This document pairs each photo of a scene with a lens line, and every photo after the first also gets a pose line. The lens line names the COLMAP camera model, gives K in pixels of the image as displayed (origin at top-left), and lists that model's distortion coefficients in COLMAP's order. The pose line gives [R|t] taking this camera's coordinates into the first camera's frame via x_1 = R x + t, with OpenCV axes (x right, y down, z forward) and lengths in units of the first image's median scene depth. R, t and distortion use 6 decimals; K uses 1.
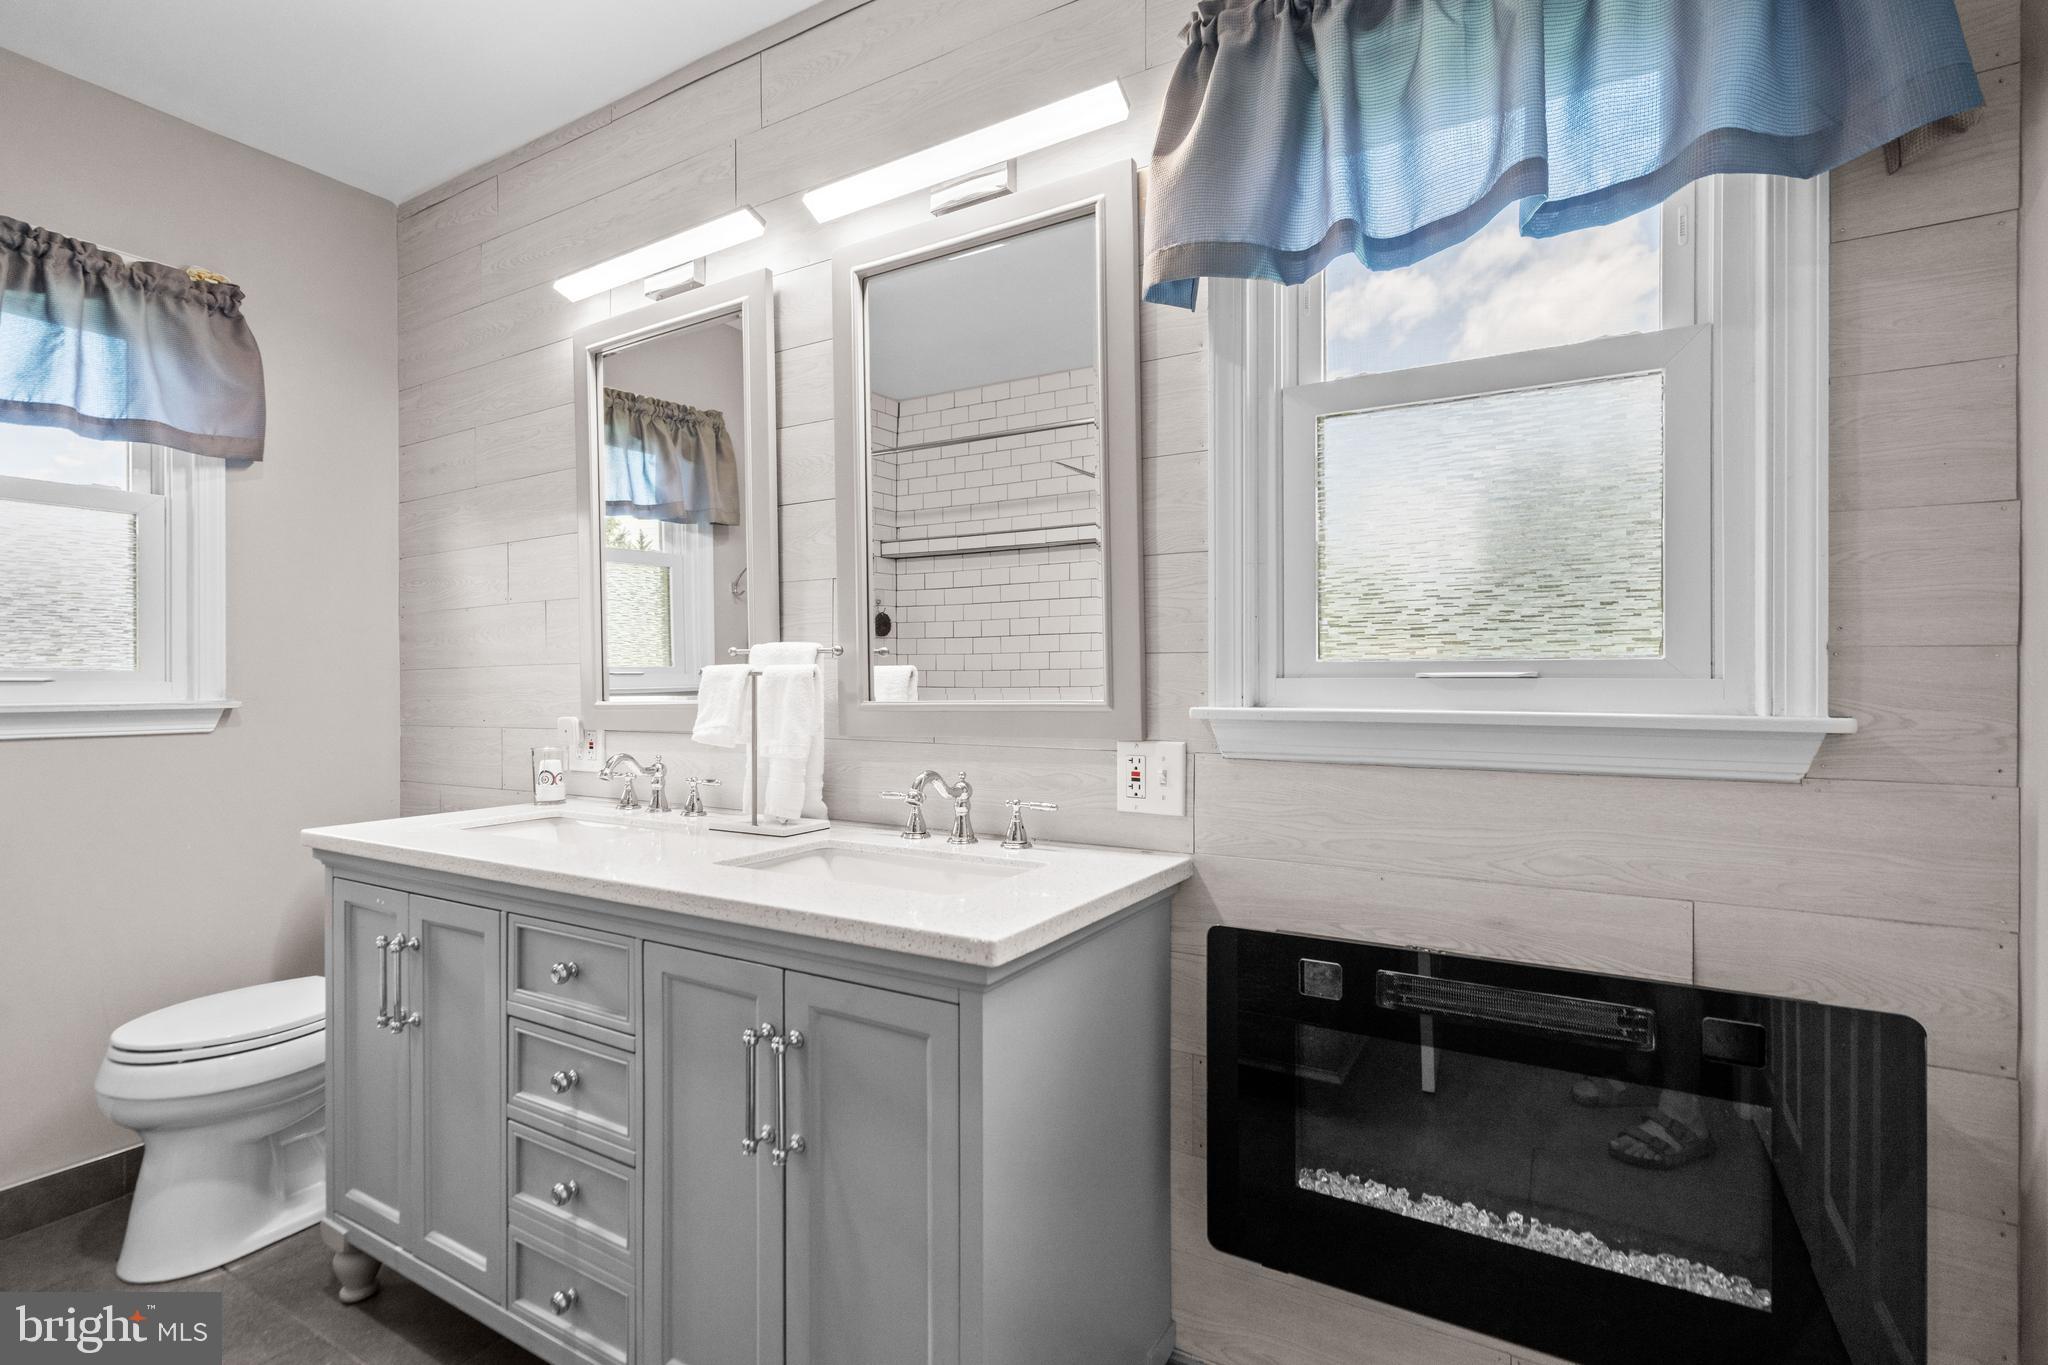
lens RADIAL K [[951.6, 0, 1023.2], [0, 951.6, 684.3], [0, 0, 1]] dist [0.000703, 0.001818]
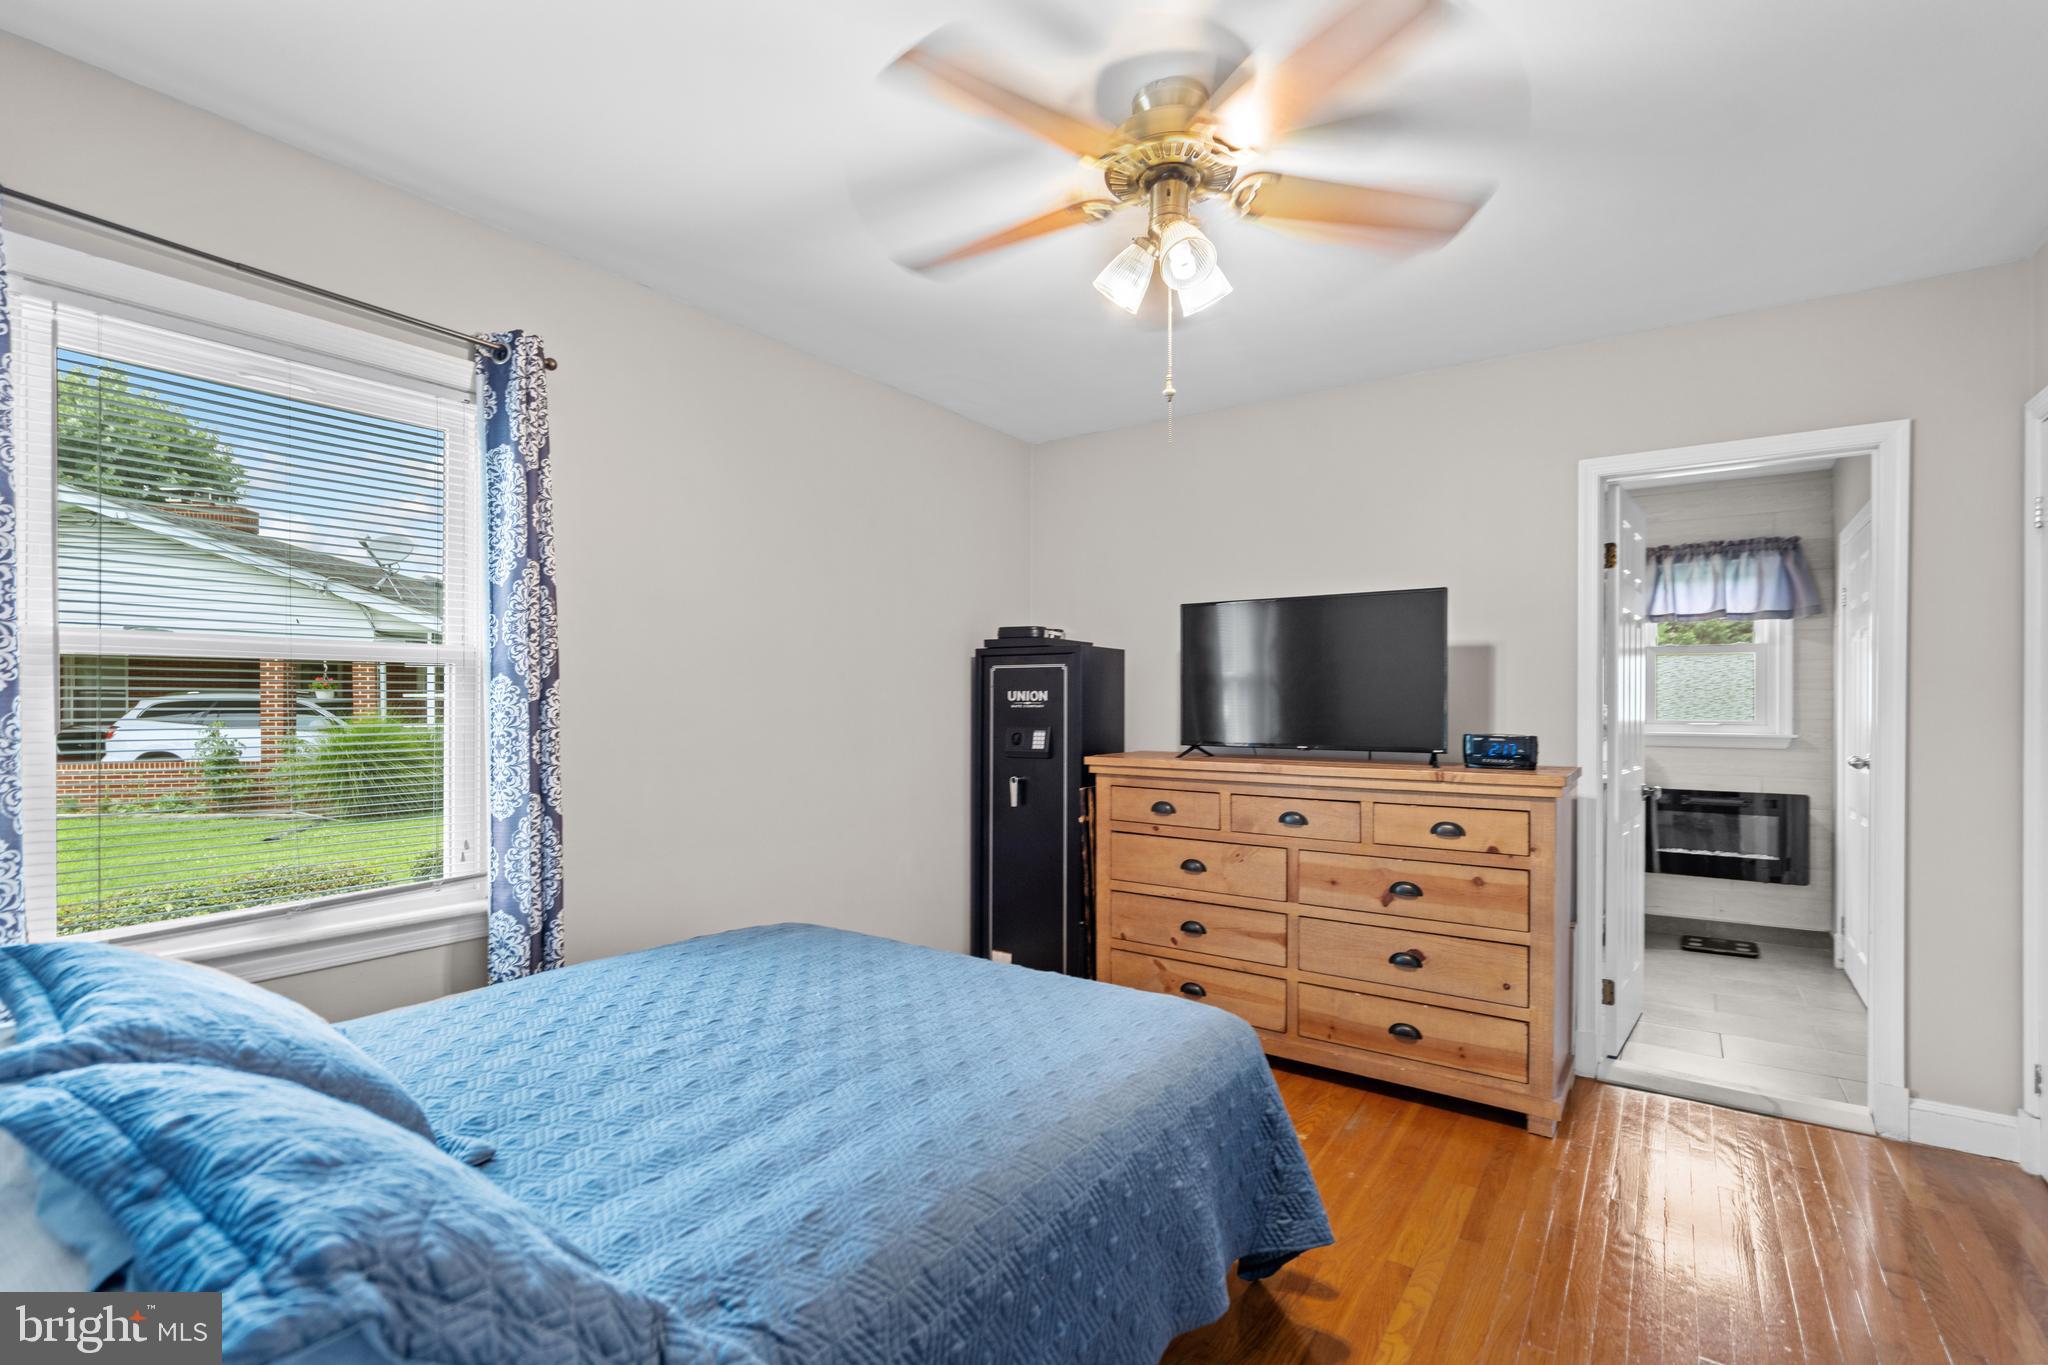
lens RADIAL K [[951.6, 0, 1023.2], [0, 951.6, 695.7], [0, 0, 1]] dist [0.000703, 0.001818]
pose [[0.997589, 0.003228, -0.069327, -2.549813], [-0.003356, 0.999993, -0.001733, -0.133698], [0.069321, 0.001961, 0.997592, -3.855100]]
